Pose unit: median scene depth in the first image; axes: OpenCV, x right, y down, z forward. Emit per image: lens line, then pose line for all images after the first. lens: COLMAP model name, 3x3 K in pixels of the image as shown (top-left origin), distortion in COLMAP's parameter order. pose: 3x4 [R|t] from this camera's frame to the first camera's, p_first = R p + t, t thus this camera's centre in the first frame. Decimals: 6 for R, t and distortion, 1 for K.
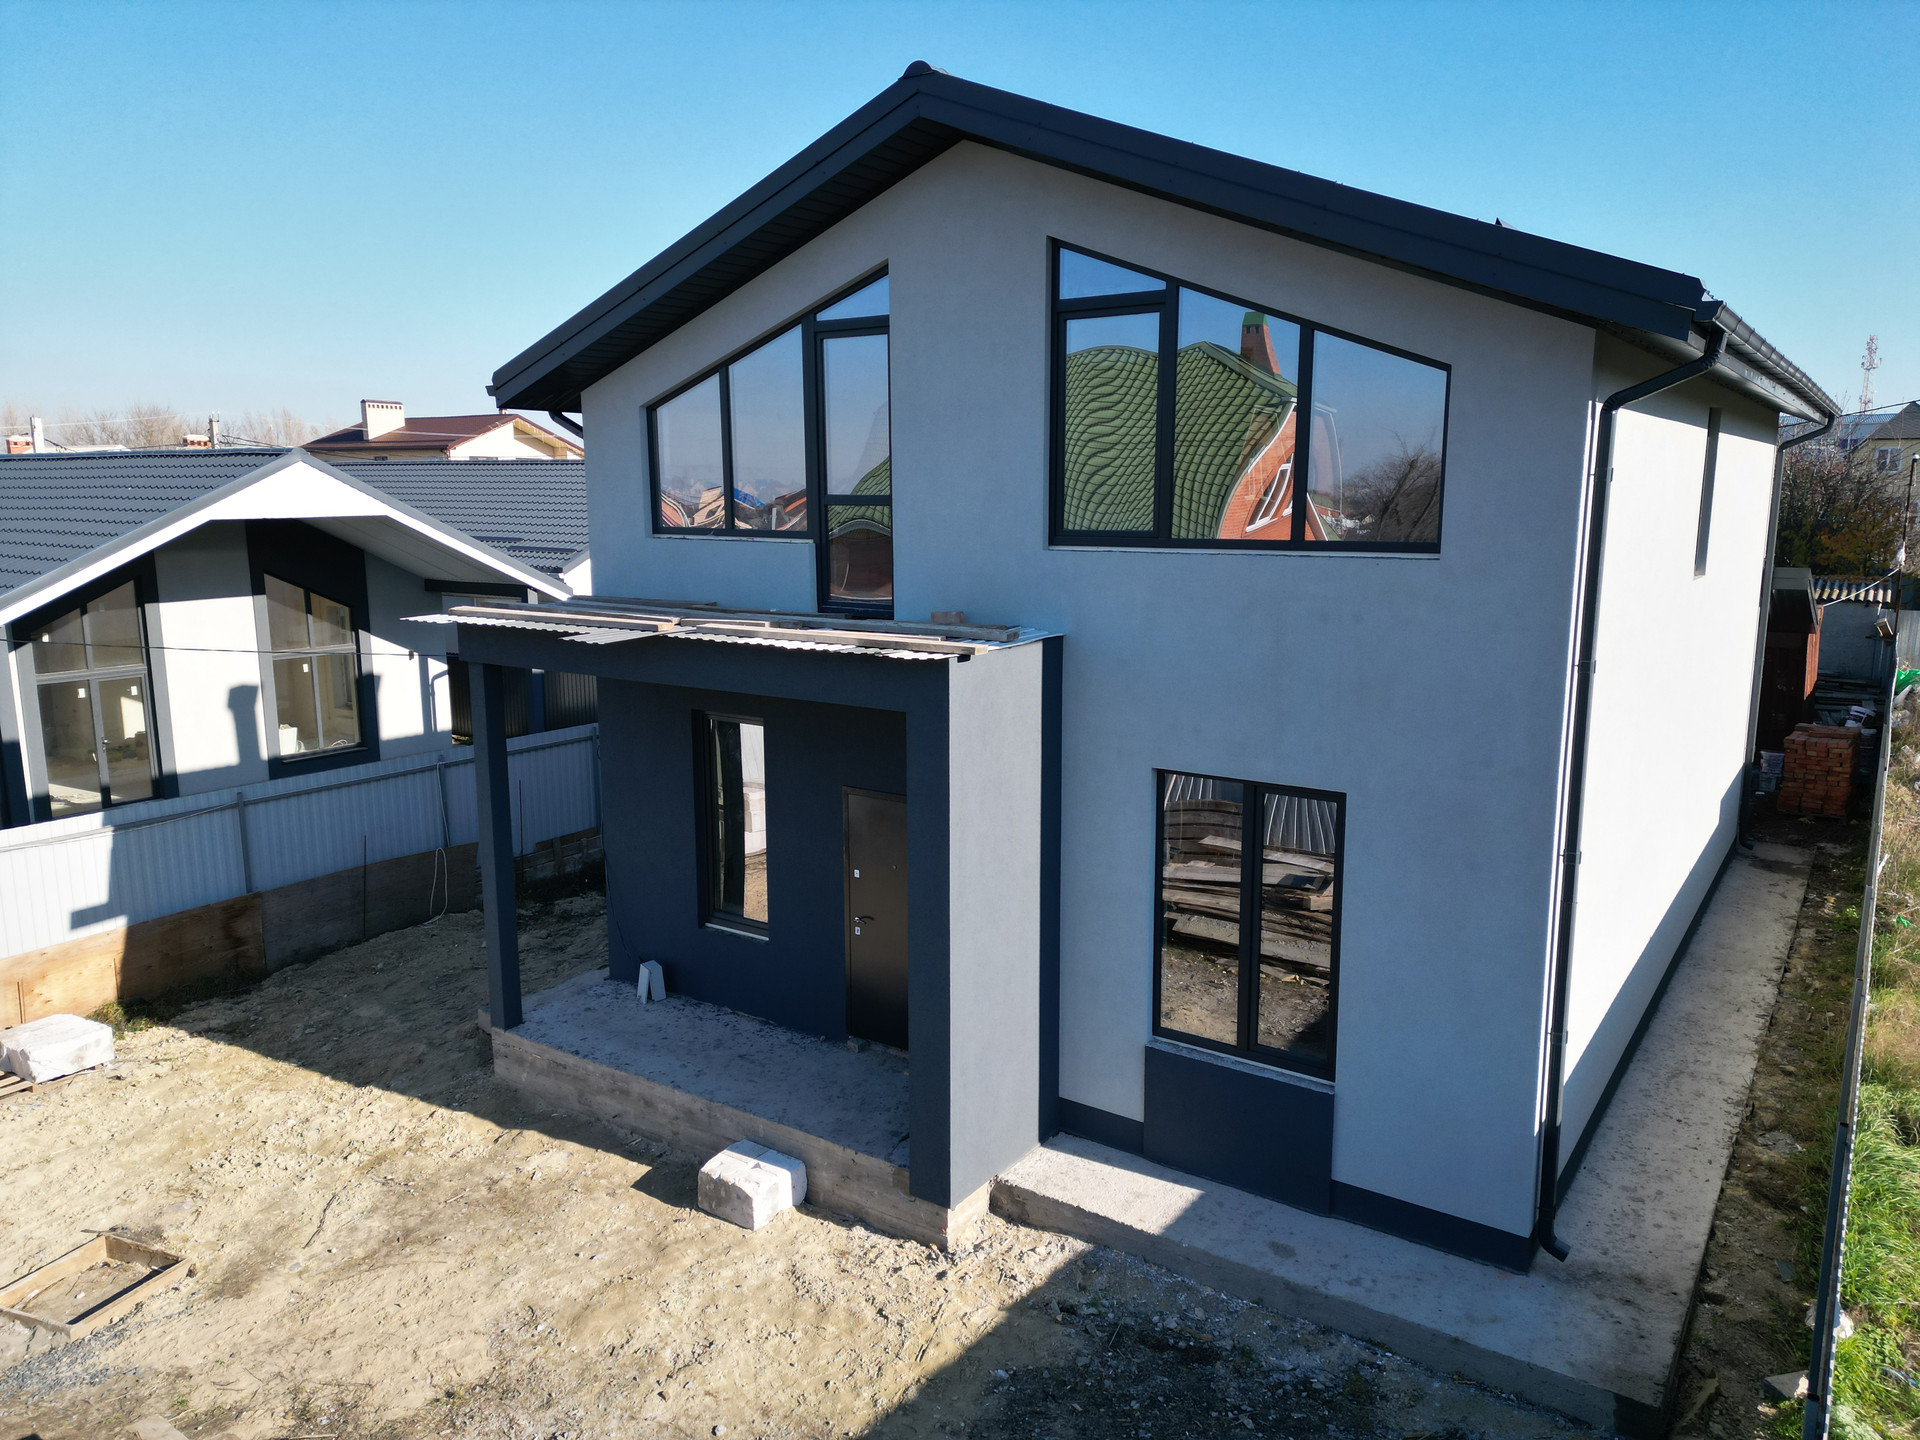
lens RADIAL K [[1333.7, 0, 967.9], [0, 1333.7, 721.8], [0, 0, 1]] dist [0.080506, -0.065328]
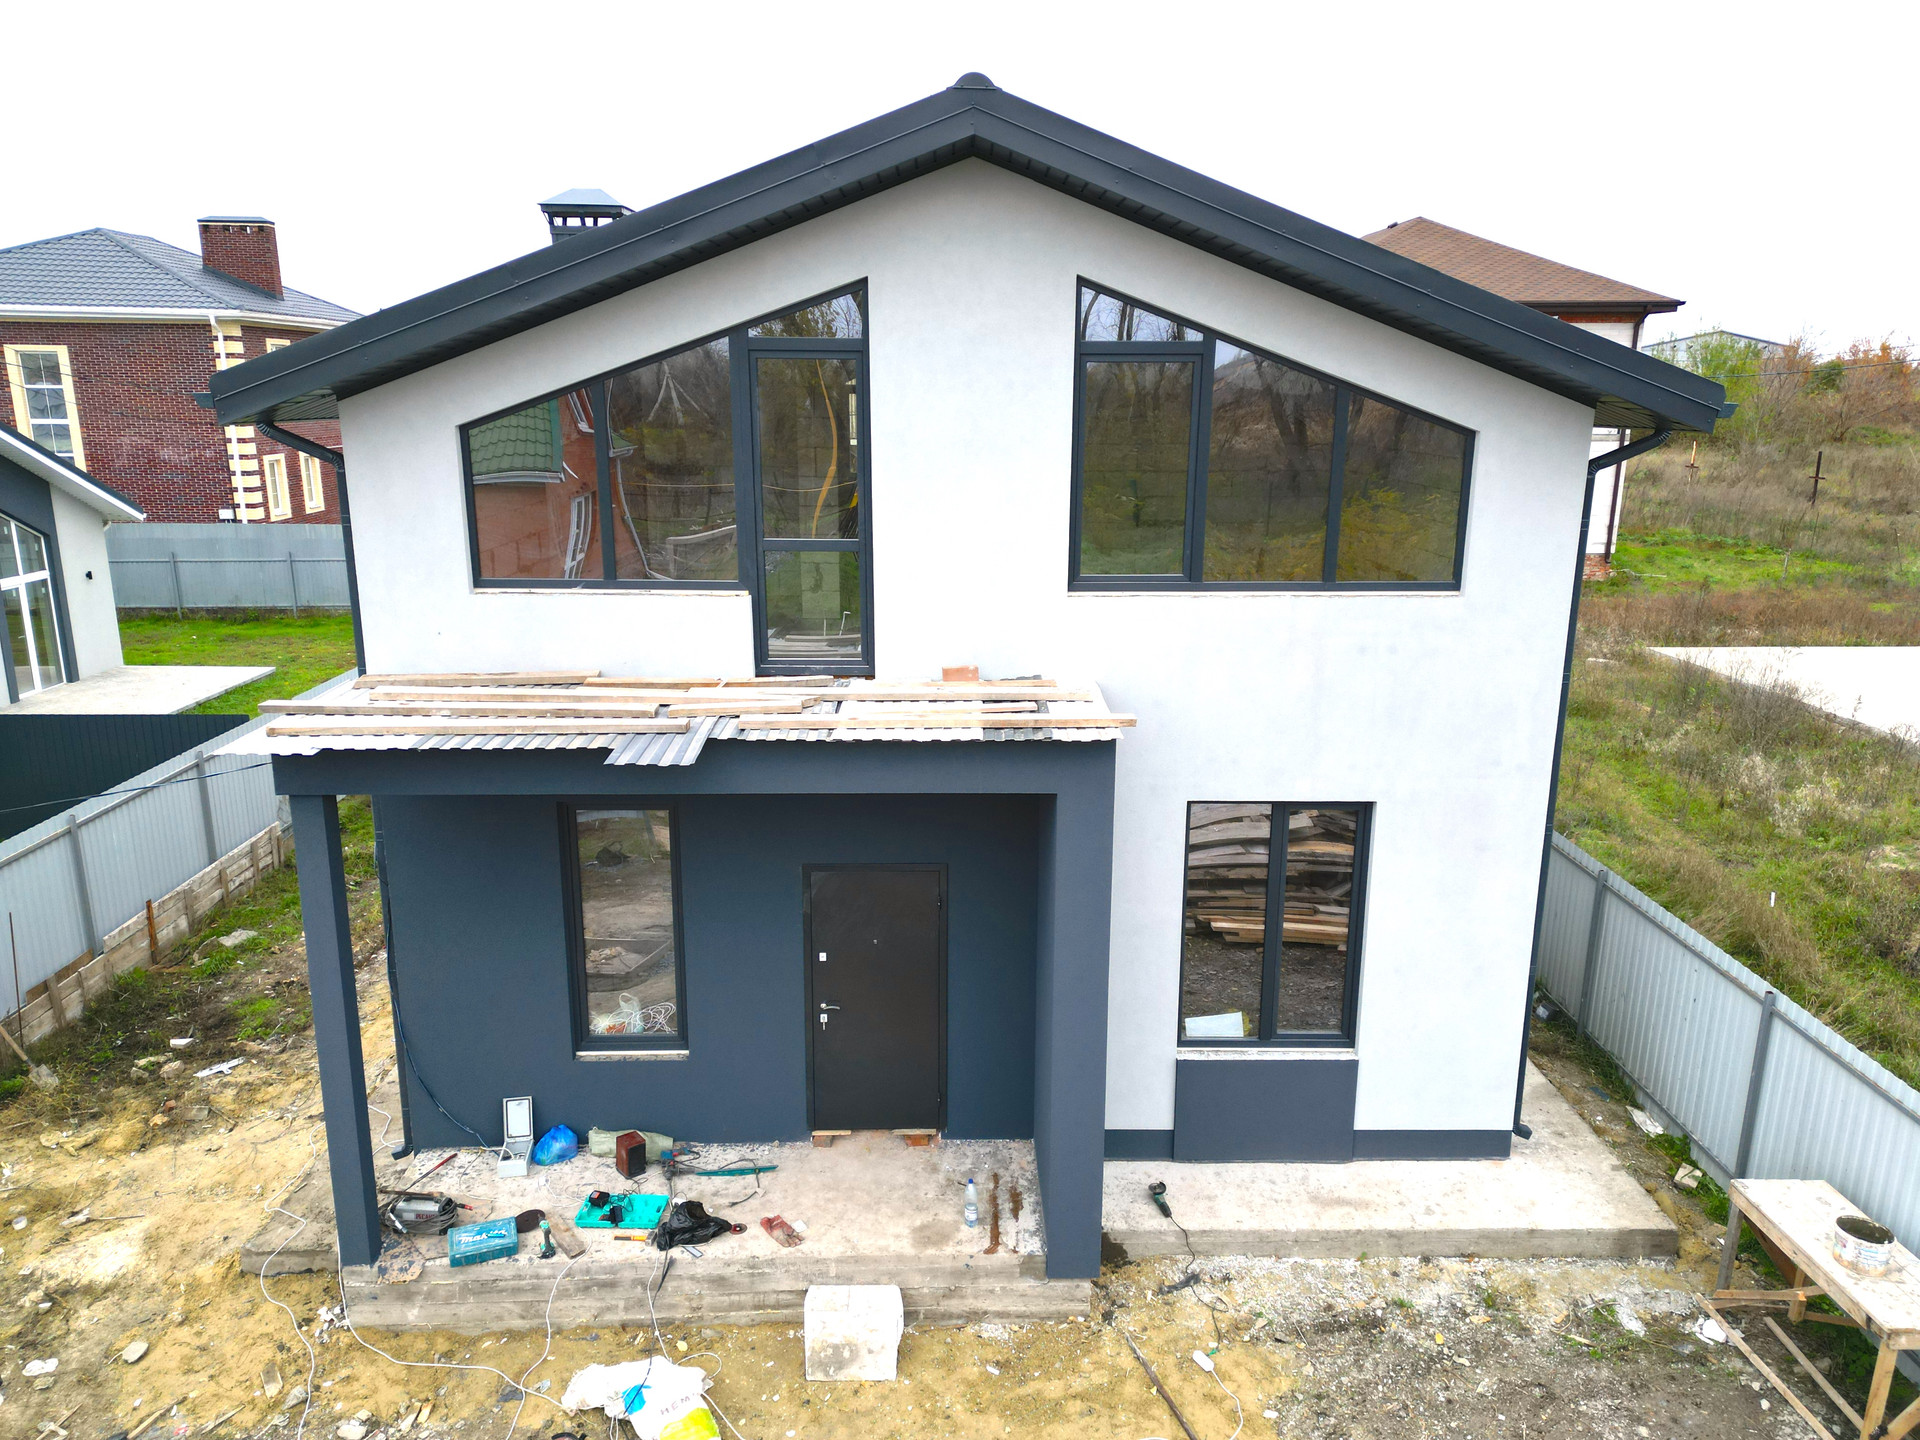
lens RADIAL K [[1333.7, 0, 967.9], [0, 1333.7, 721.8], [0, 0, 1]] dist [0.080506, -0.065328]
pose [[0.813647, -0.133660, 0.565786, -0.601738], [0.092835, 0.990595, 0.100512, -0.152254], [-0.573899, -0.029257, 0.818403, 0.256011]]
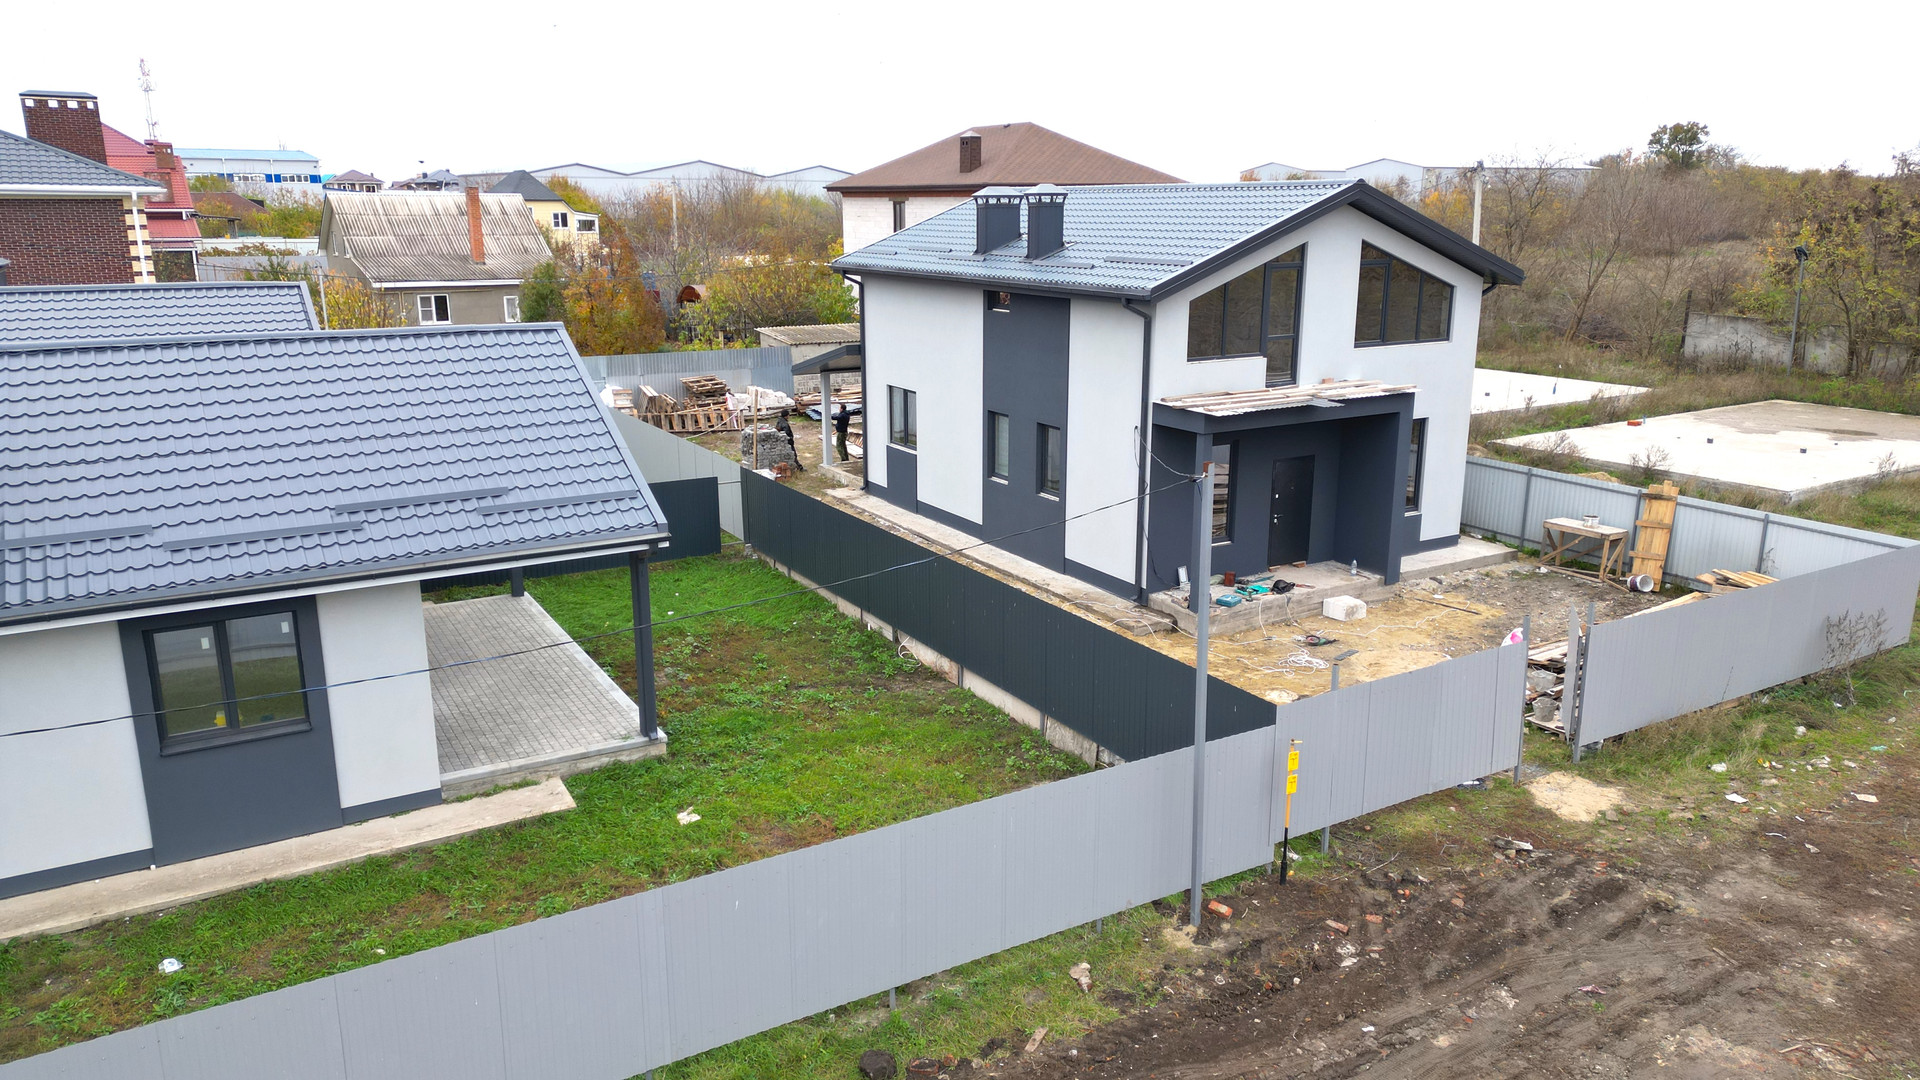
lens RADIAL K [[1329.8, 0, 966.4], [0, 1329.8, 541.9], [0, 0, 1]] dist [0.097334, -0.089624]
pose [[0.428364, -0.220710, 0.876237, -2.935821], [0.156721, 0.973162, 0.168508, -0.355593], [-0.889912, 0.065142, 0.451457, 0.521491]]
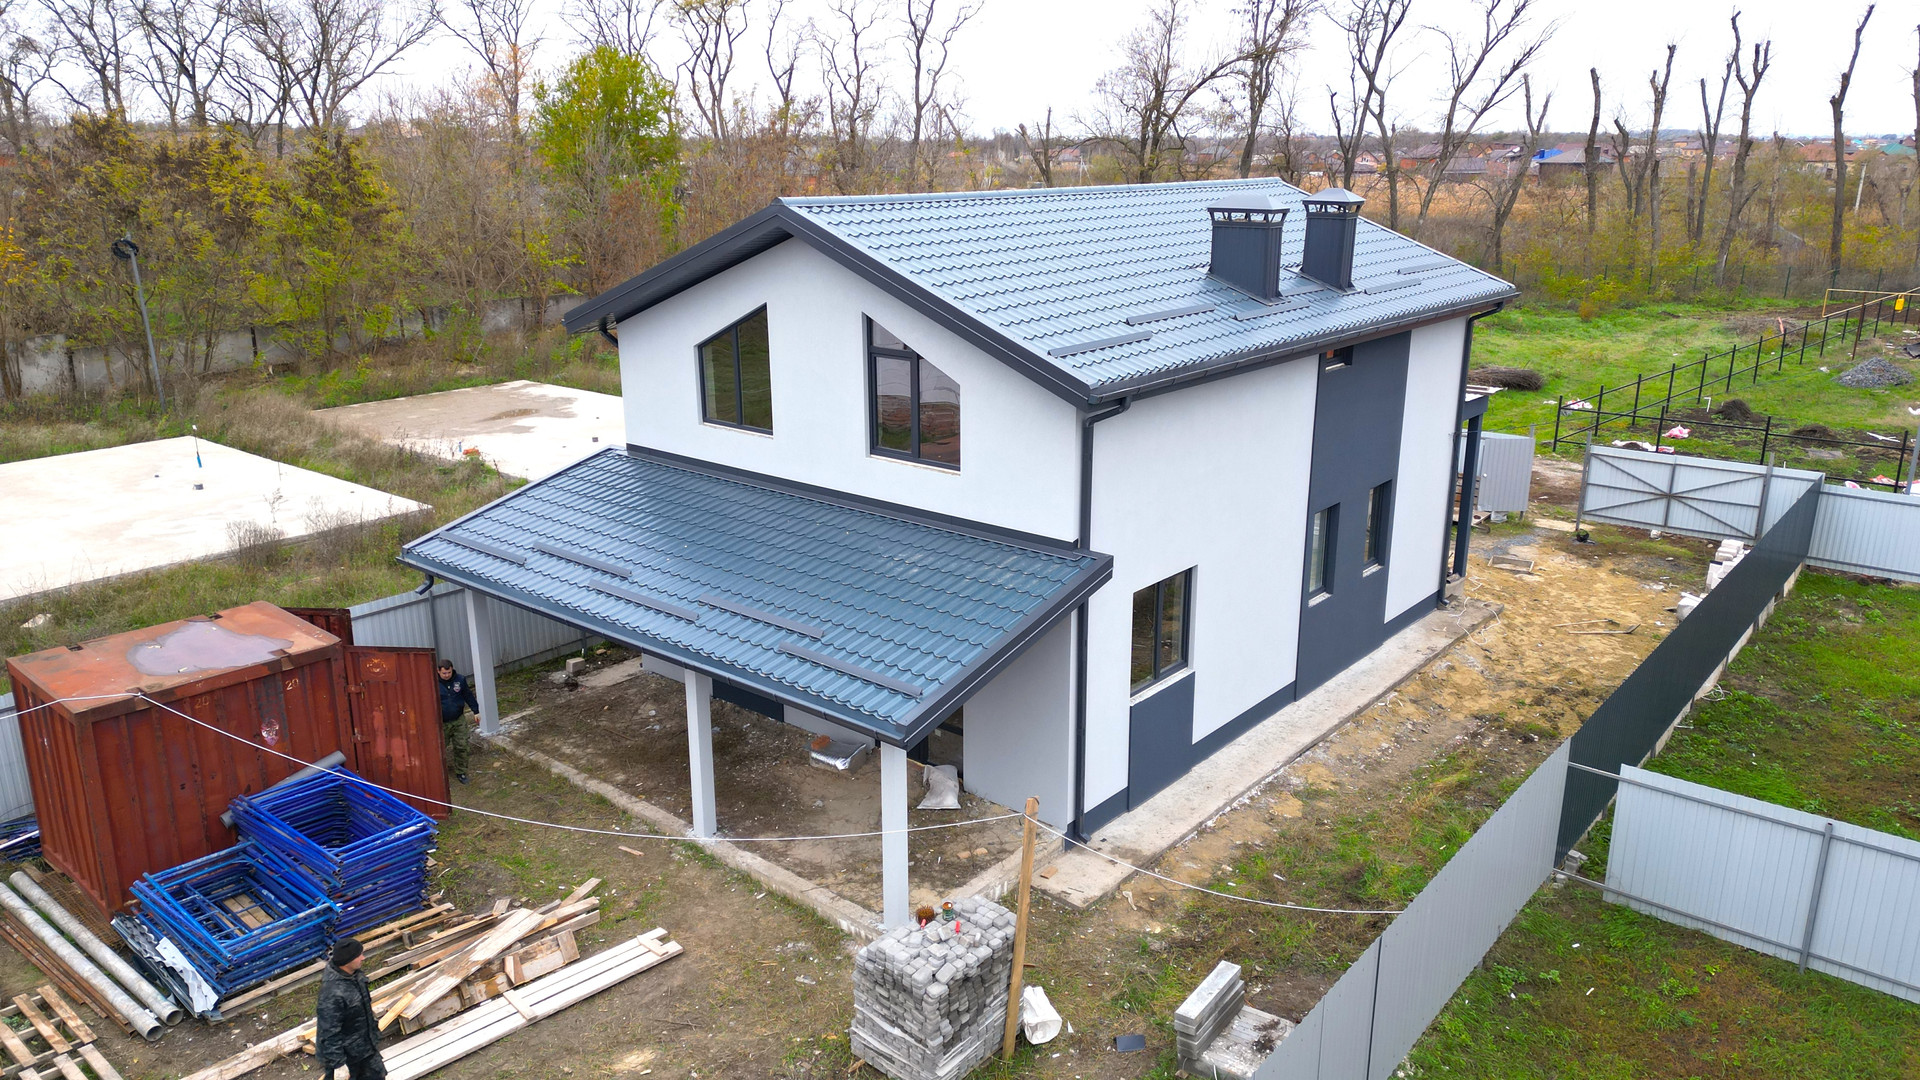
lens RADIAL K [[1329.8, 0, 966.4], [0, 1329.8, 541.9], [0, 0, 1]] dist [0.097334, -0.089624]
pose [[-0.995997, -0.024493, 0.085962, 0.345061], [0.015853, 0.898073, 0.439561, -1.063041], [-0.087966, 0.439164, -0.894090, 3.963003]]
